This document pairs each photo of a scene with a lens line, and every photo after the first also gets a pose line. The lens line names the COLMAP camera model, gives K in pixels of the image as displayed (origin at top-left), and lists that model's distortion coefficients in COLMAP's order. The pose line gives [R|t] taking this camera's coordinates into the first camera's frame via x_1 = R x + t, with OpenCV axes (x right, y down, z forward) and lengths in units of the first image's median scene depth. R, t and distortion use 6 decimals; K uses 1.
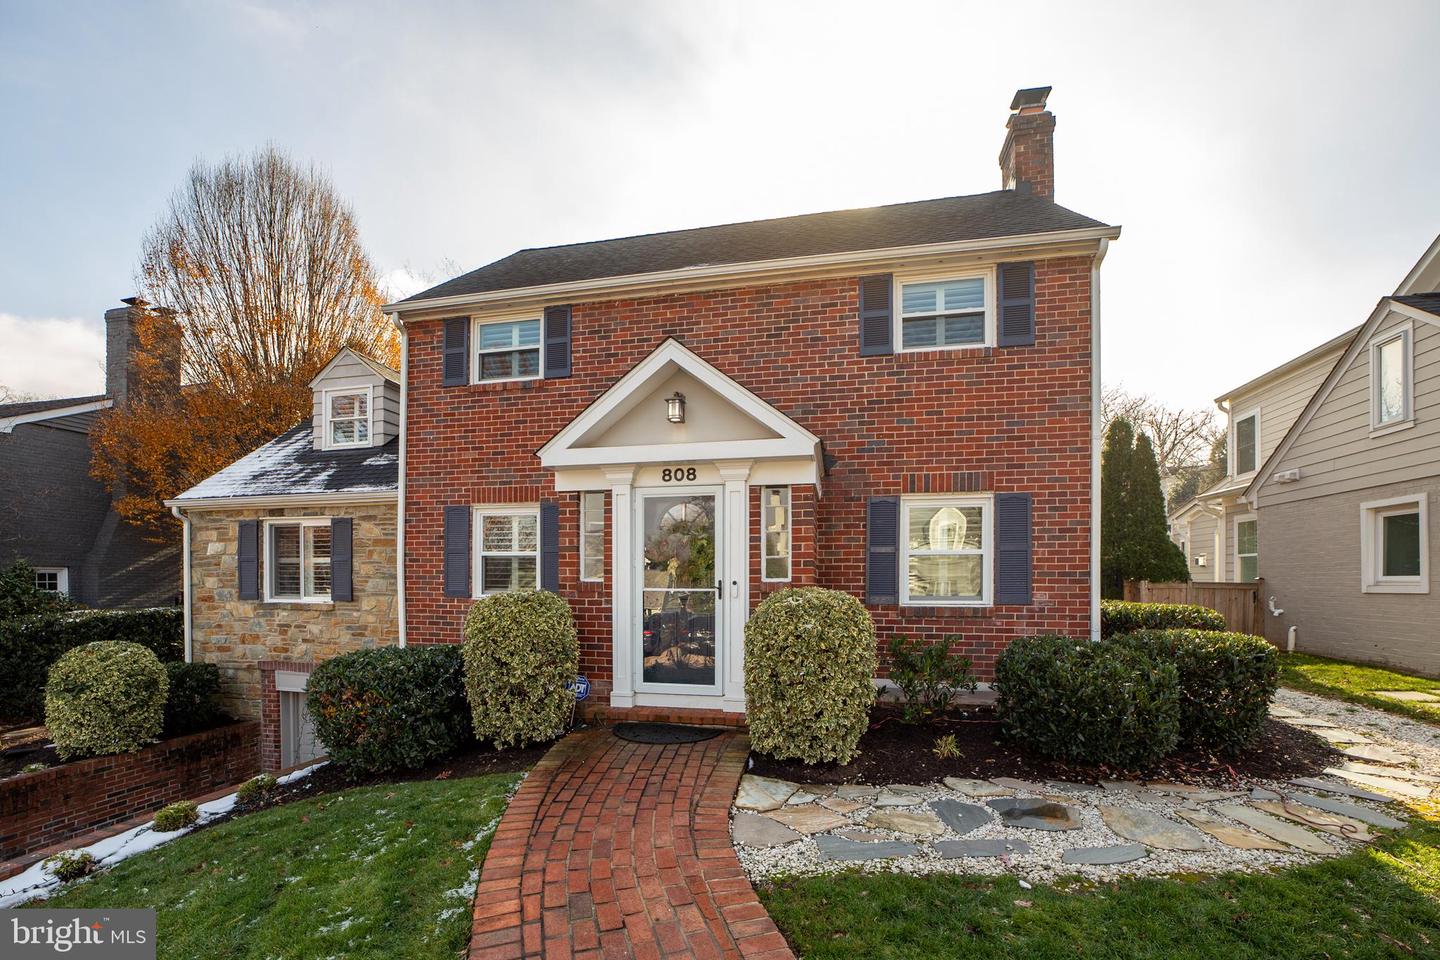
lens RADIAL K [[607.1, 0, 718.6], [0, 607.1, 579.5], [0, 0, 1]] dist [-0.053708, 0.013517]
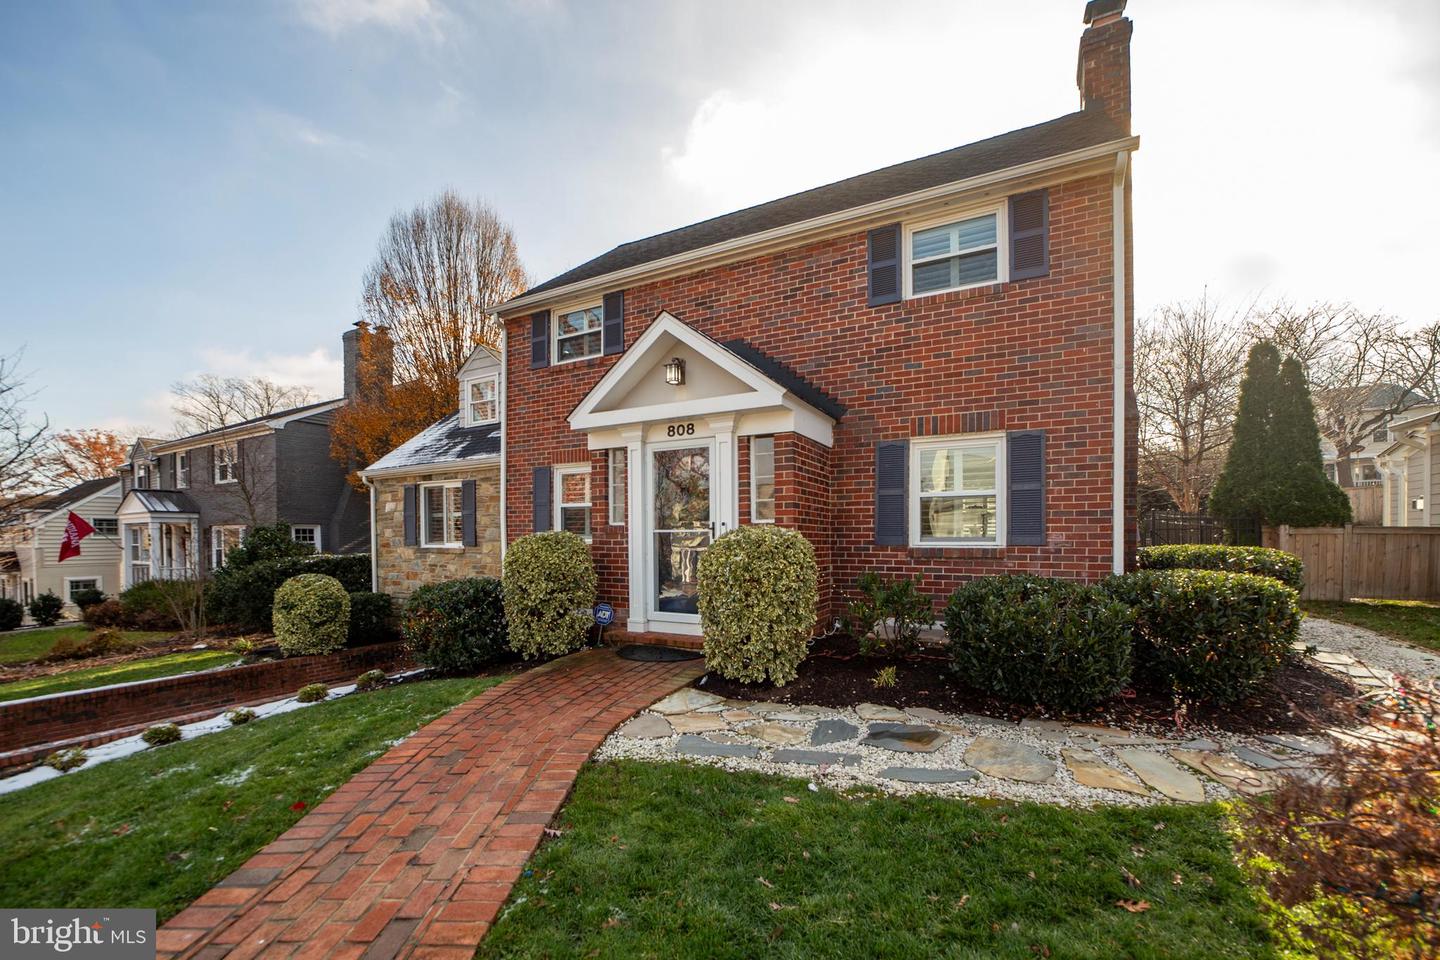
lens RADIAL K [[569.3, 0, 720.2], [0, 569.3, 542.6], [0, 0, 1]] dist [-0.058955, 0.016131]
pose [[0.962974, -0.003307, -0.269575, 0.252375], [0.006886, 0.999900, 0.012332, 0.022139], [0.269508, -0.013732, 0.962900, -0.009278]]
